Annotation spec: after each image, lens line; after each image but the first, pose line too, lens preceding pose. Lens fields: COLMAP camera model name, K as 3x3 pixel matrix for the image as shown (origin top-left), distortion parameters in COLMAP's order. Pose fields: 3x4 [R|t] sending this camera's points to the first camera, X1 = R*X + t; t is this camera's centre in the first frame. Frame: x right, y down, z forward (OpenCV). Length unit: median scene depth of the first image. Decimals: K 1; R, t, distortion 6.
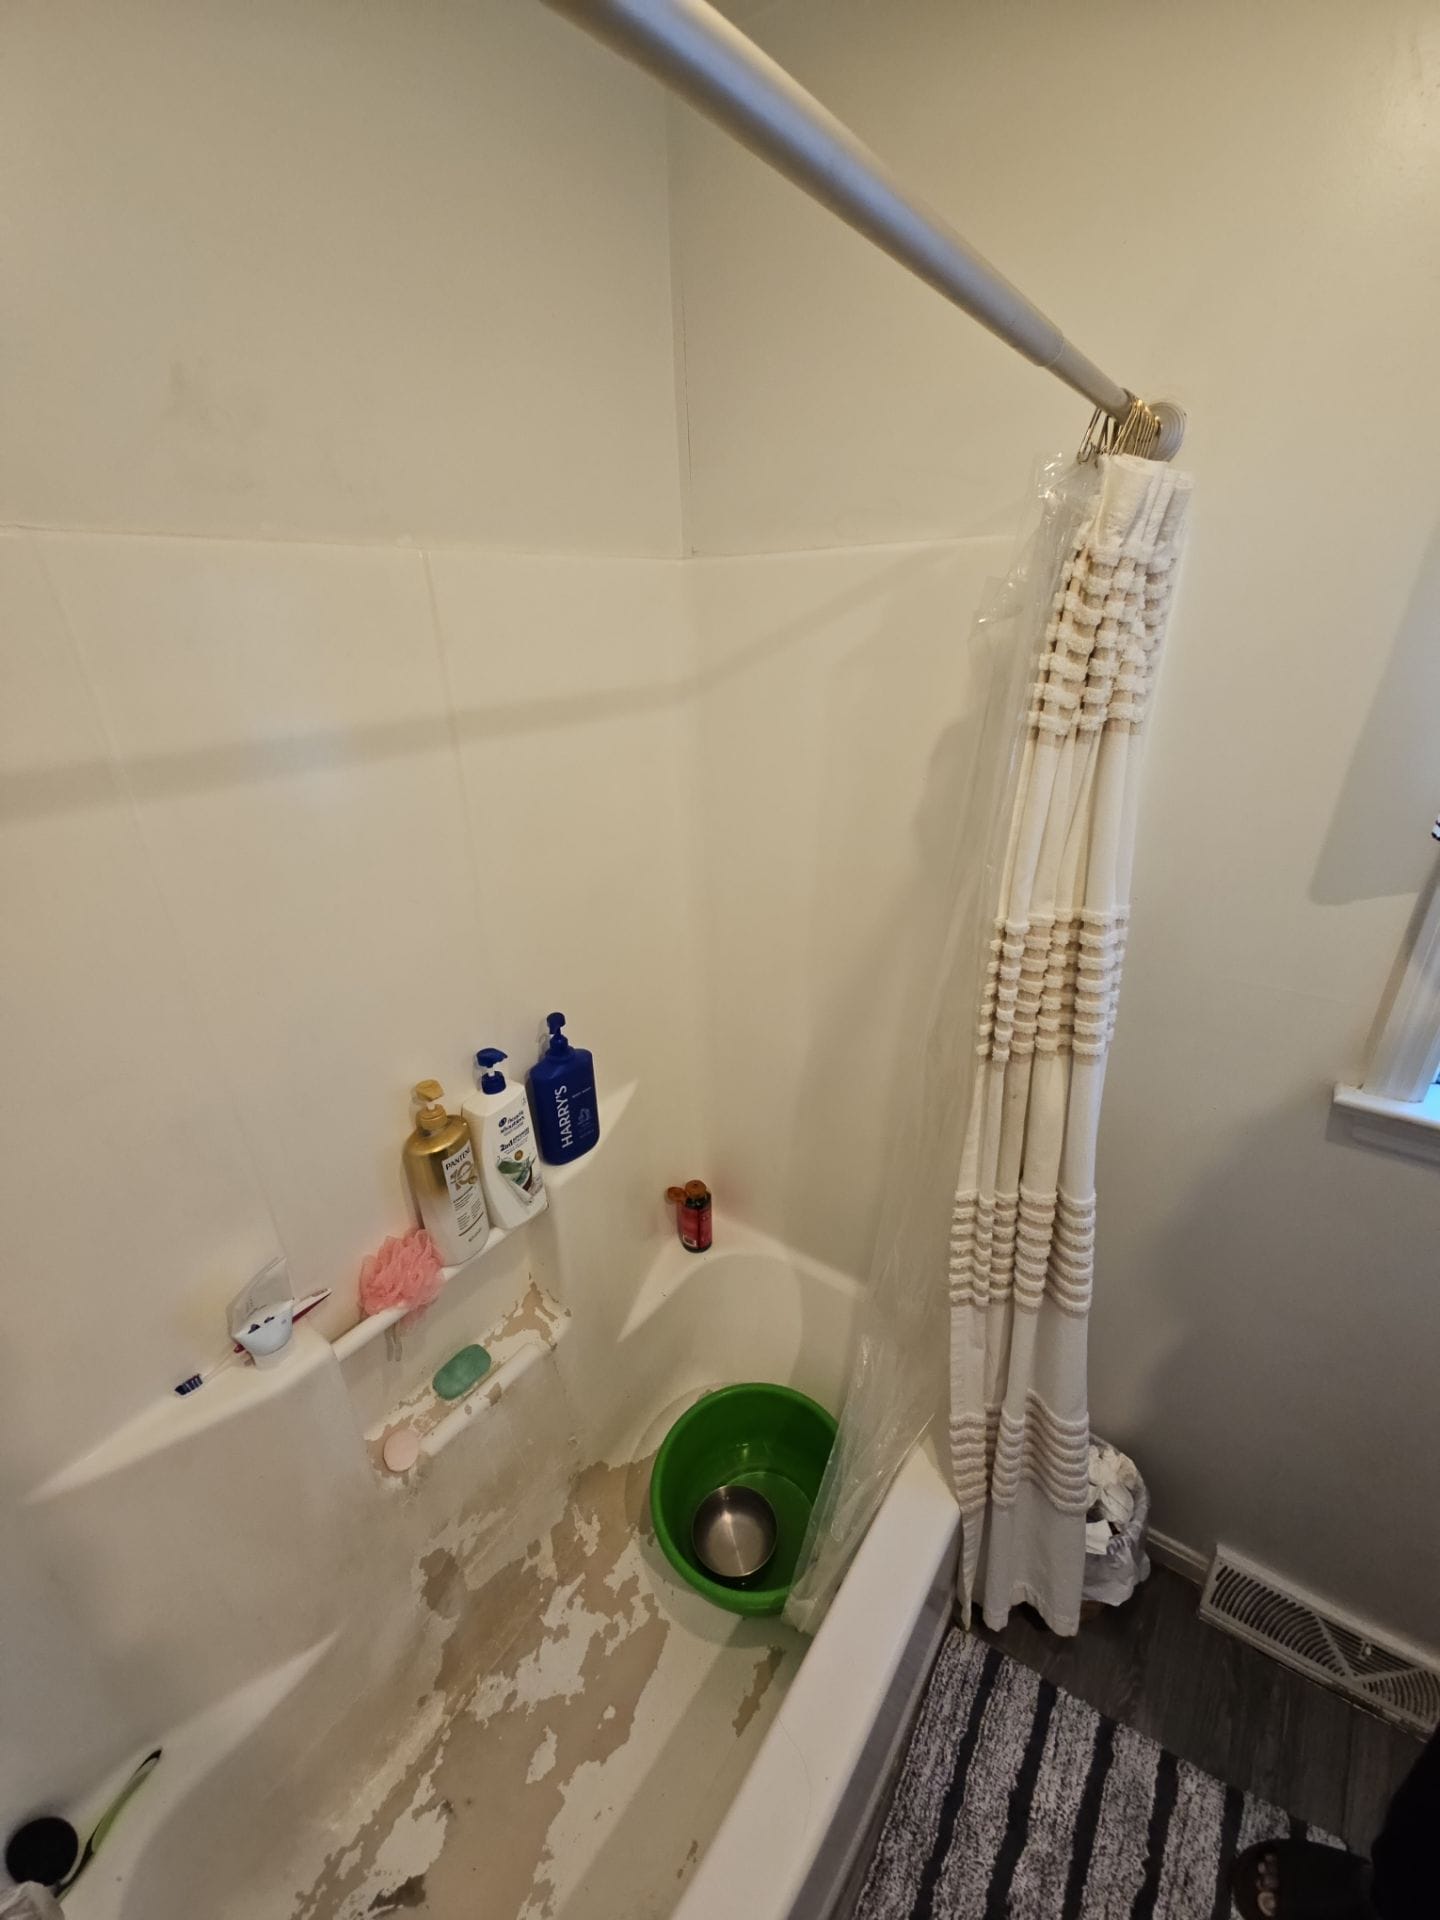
lens RADIAL K [[764.8, 0, 711.1], [0, 764.8, 965.6], [0, 0, 1]] dist [0.022611, -0.012048]
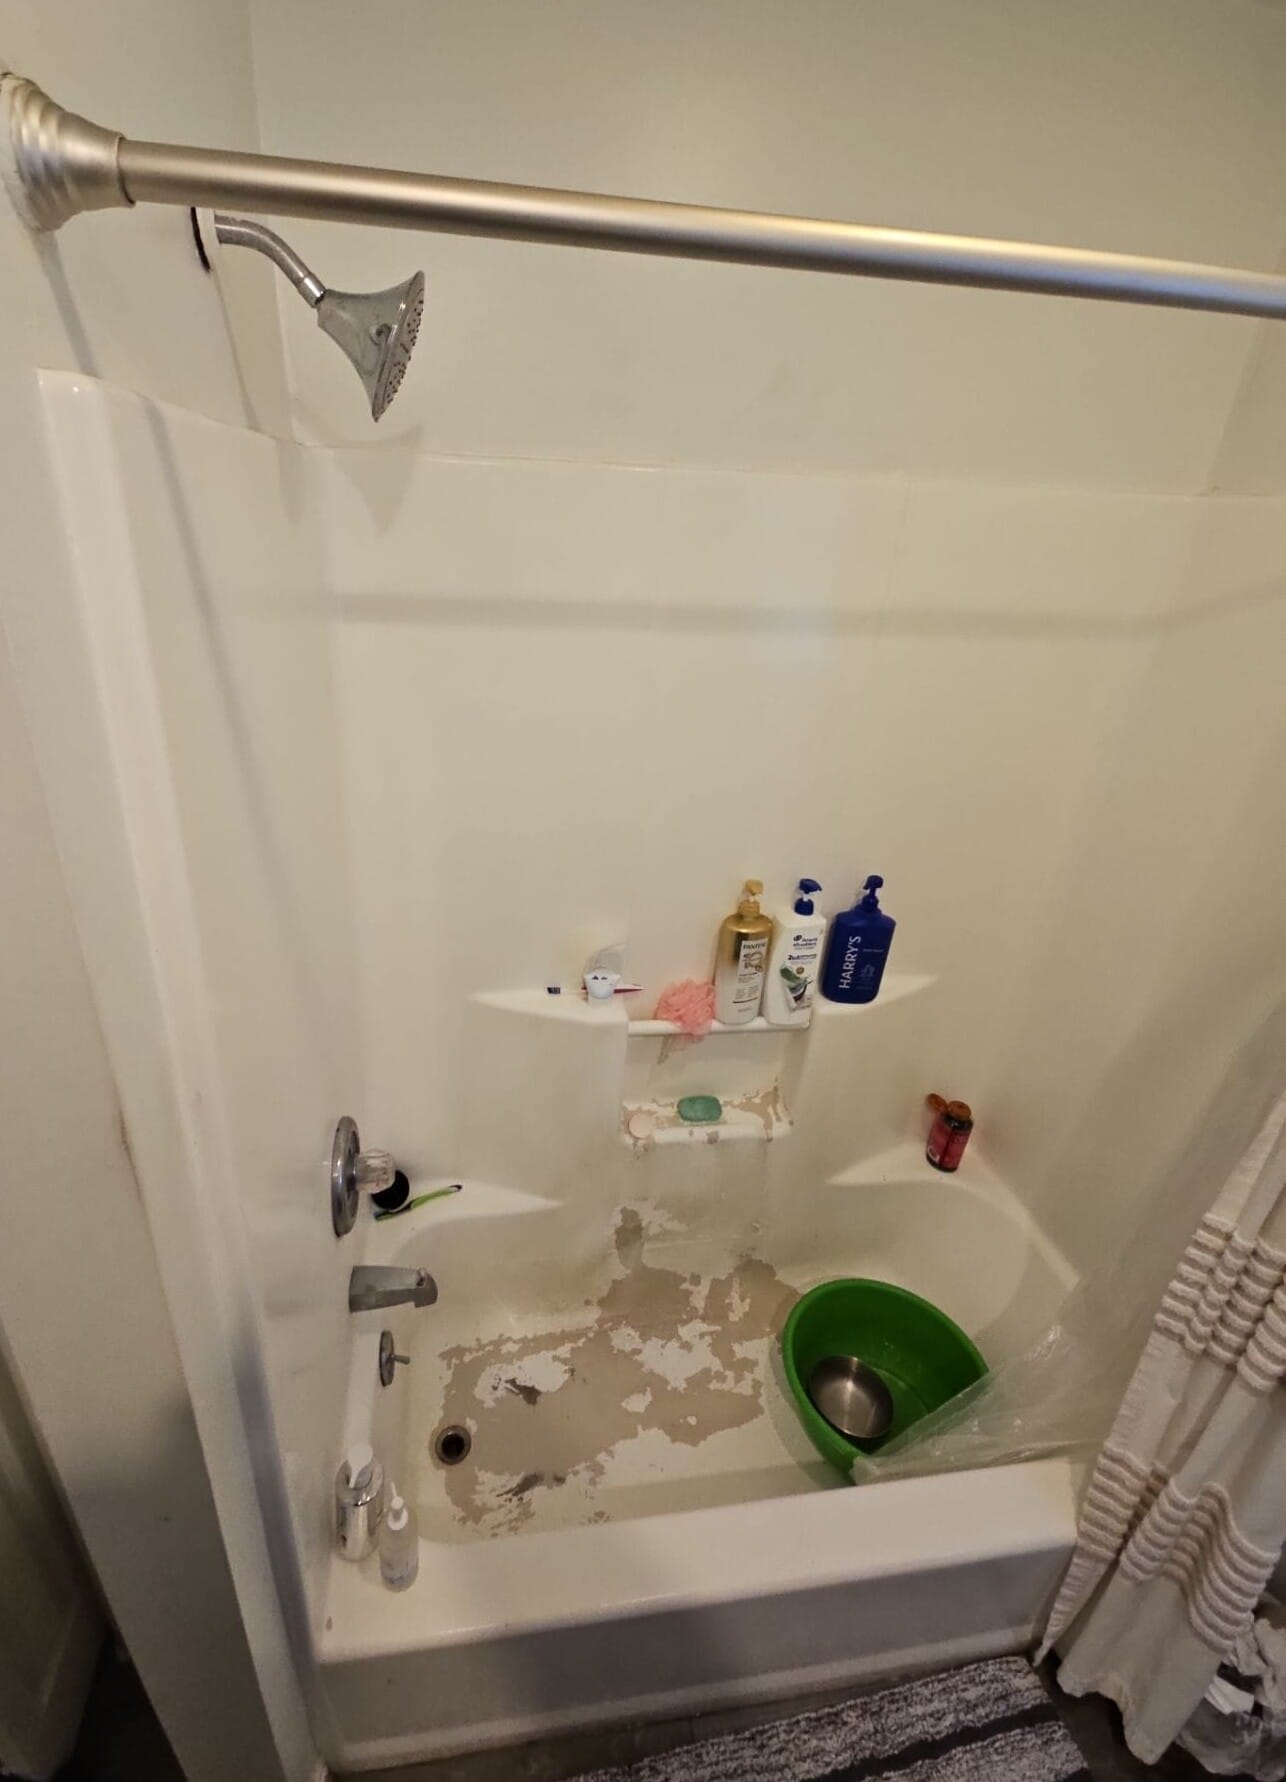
lens RADIAL K [[766.1, 0, 578.8], [0, 766.1, 863.0], [0, 0, 1]] dist [0.019015, -0.017433]
pose [[0.703293, 0.356429, -0.615092, 0.180200], [-0.356014, 0.925501, 0.129239, 0.053362], [0.615332, 0.128089, 0.777792, -0.177081]]
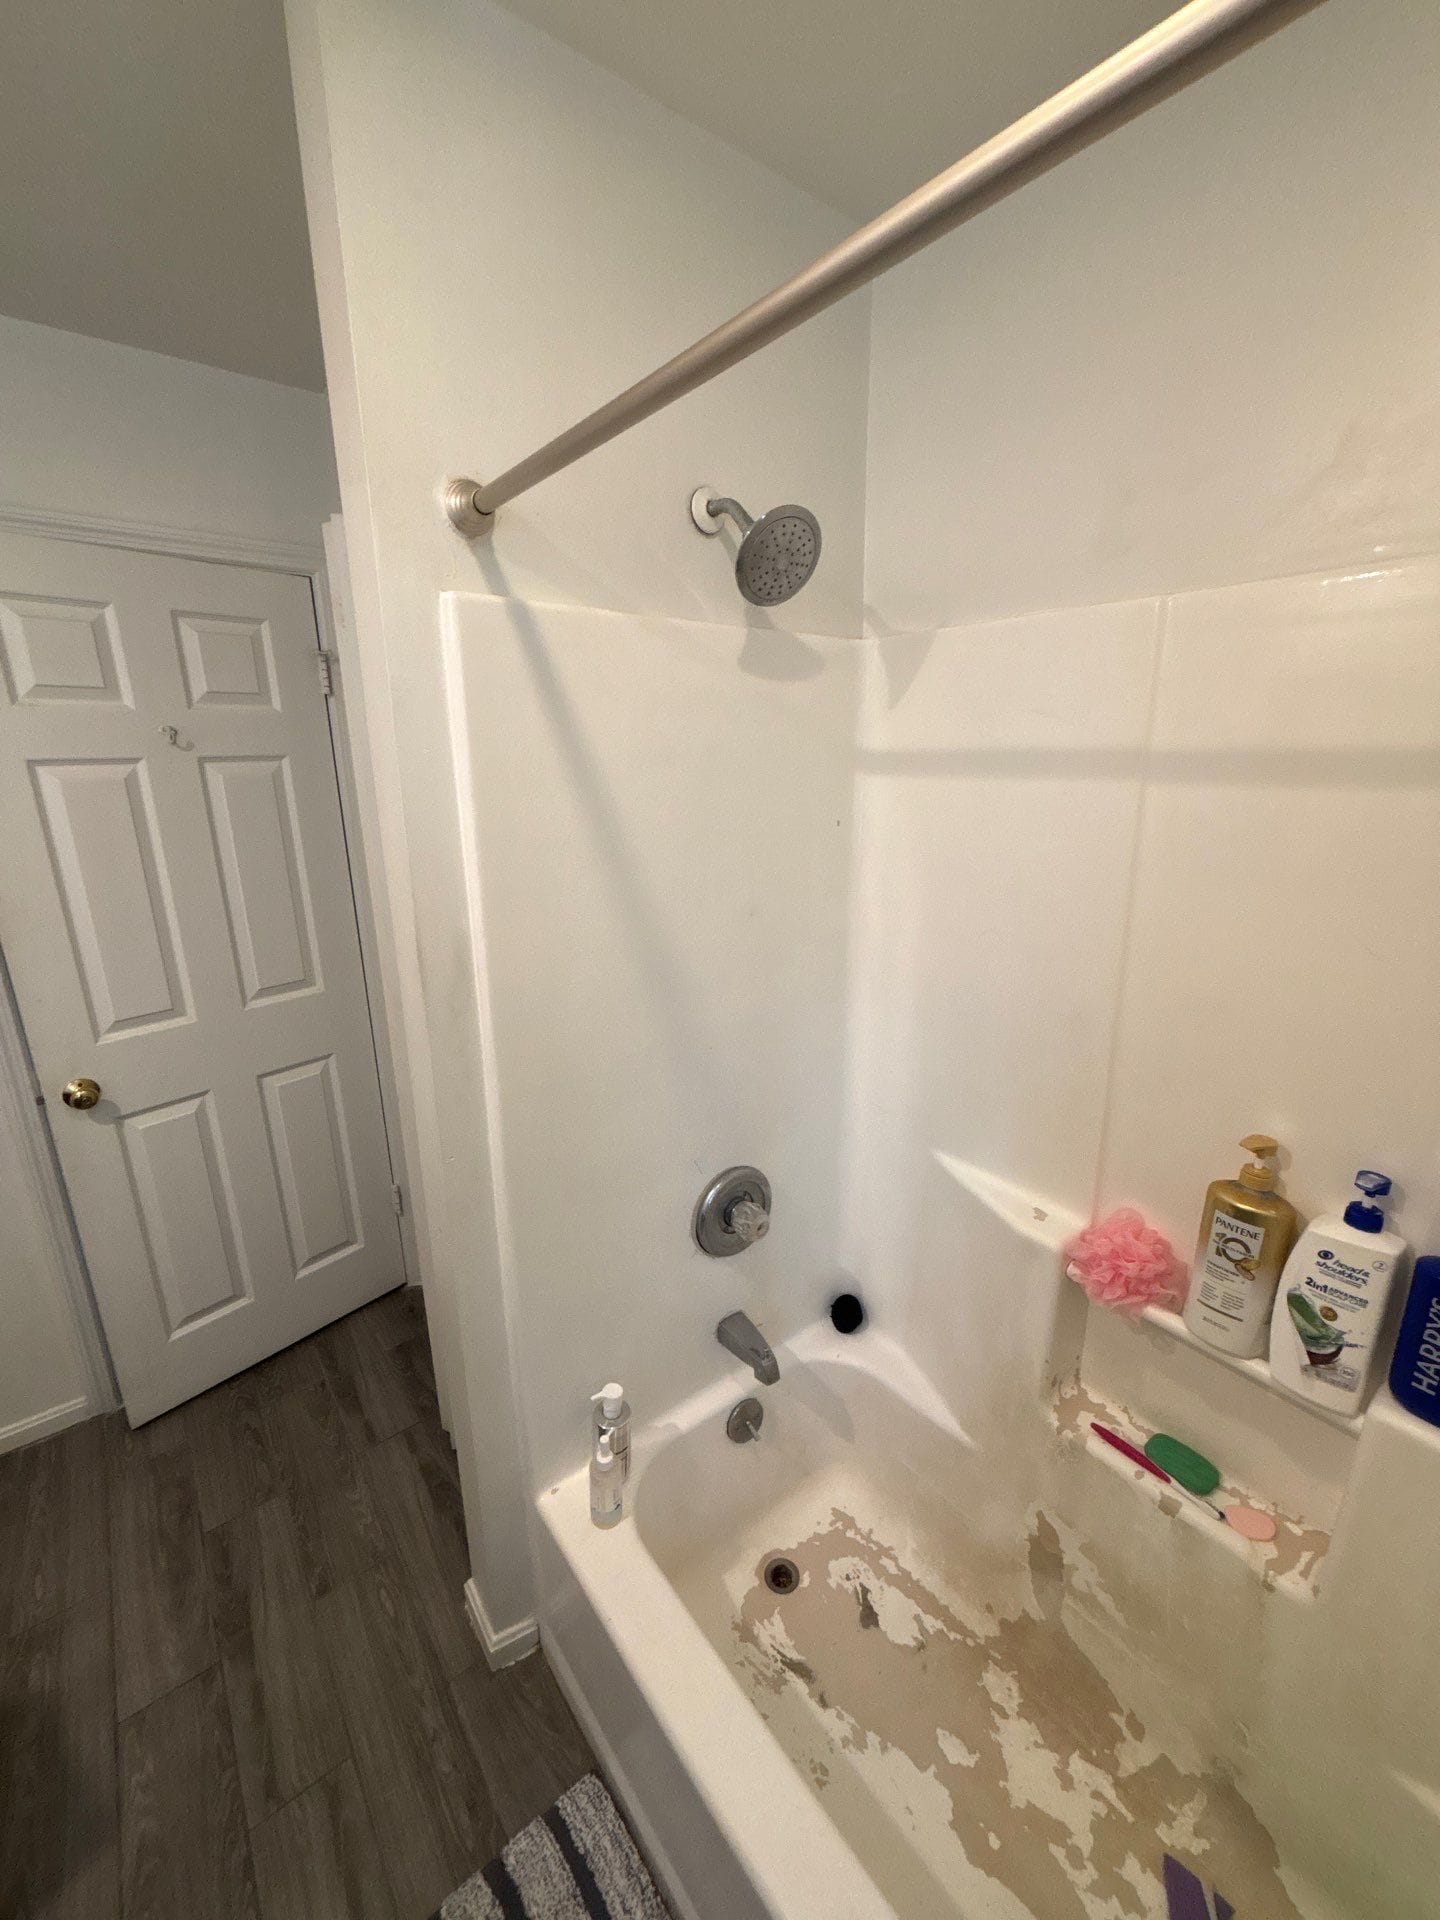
lens RADIAL K [[785.5, 0, 720.0], [0, 785.5, 960.0], [0, 0, 1]] dist [0.000626, -0.000194]
pose [[-0.270700, 0.284946, -0.919526, 0.495205], [-0.376744, 0.847645, 0.373581, -0.105162], [0.885881, 0.447554, -0.122106, 0.383270]]
